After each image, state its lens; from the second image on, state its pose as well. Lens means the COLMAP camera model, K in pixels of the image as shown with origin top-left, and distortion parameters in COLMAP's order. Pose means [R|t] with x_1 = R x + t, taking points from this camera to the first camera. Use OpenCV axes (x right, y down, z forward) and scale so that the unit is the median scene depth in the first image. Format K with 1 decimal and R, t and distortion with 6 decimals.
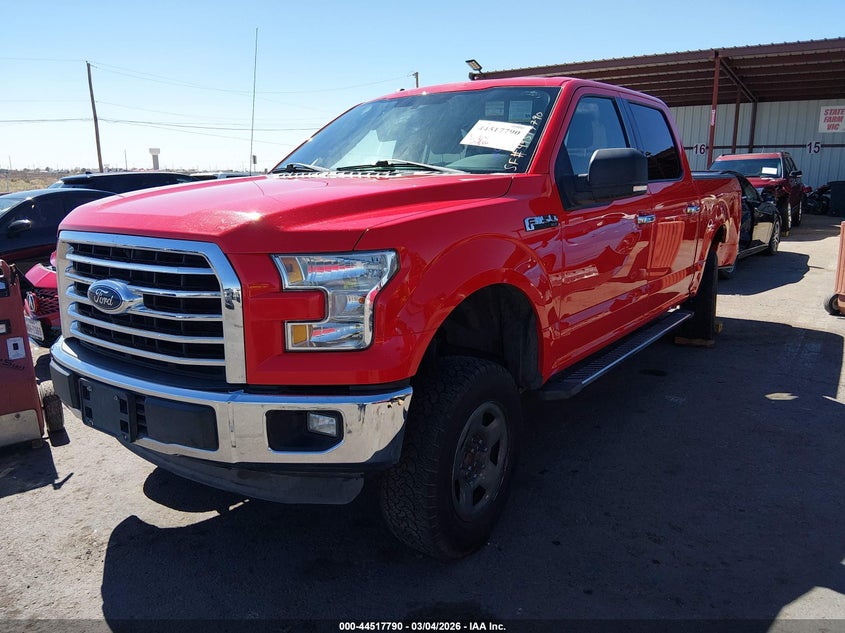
lens RADIAL K [[652.9, 0, 422.5], [0, 652.9, 316.5], [0, 0, 1]] dist [-0.013460, -0.008706]
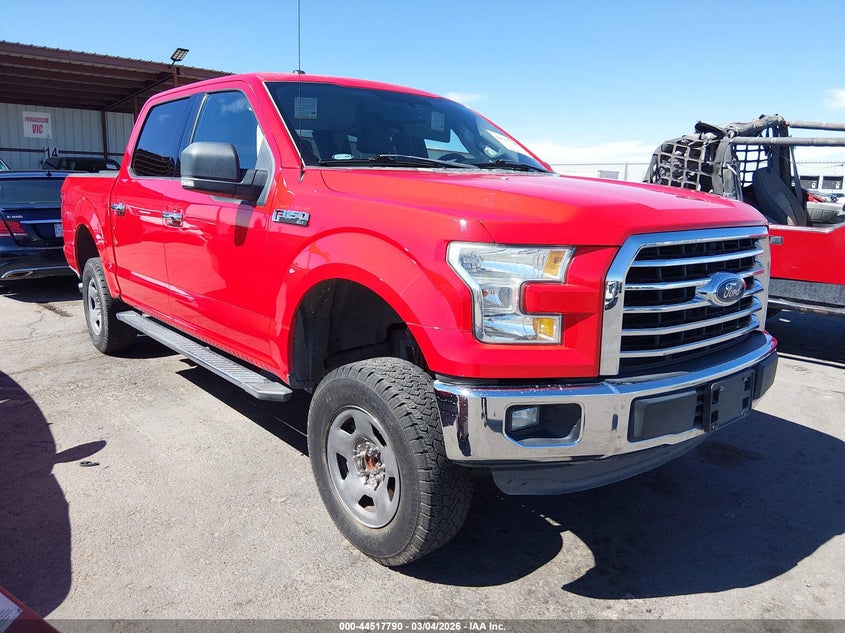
lens RADIAL K [[652.9, 0, 422.5], [0, 652.9, 316.5], [0, 0, 1]] dist [-0.013460, -0.008706]
pose [[0.243195, -0.174885, 0.954082, -1.182326], [0.184109, 0.974054, 0.131616, -0.157708], [-0.952344, 0.143647, 0.269083, 0.885442]]
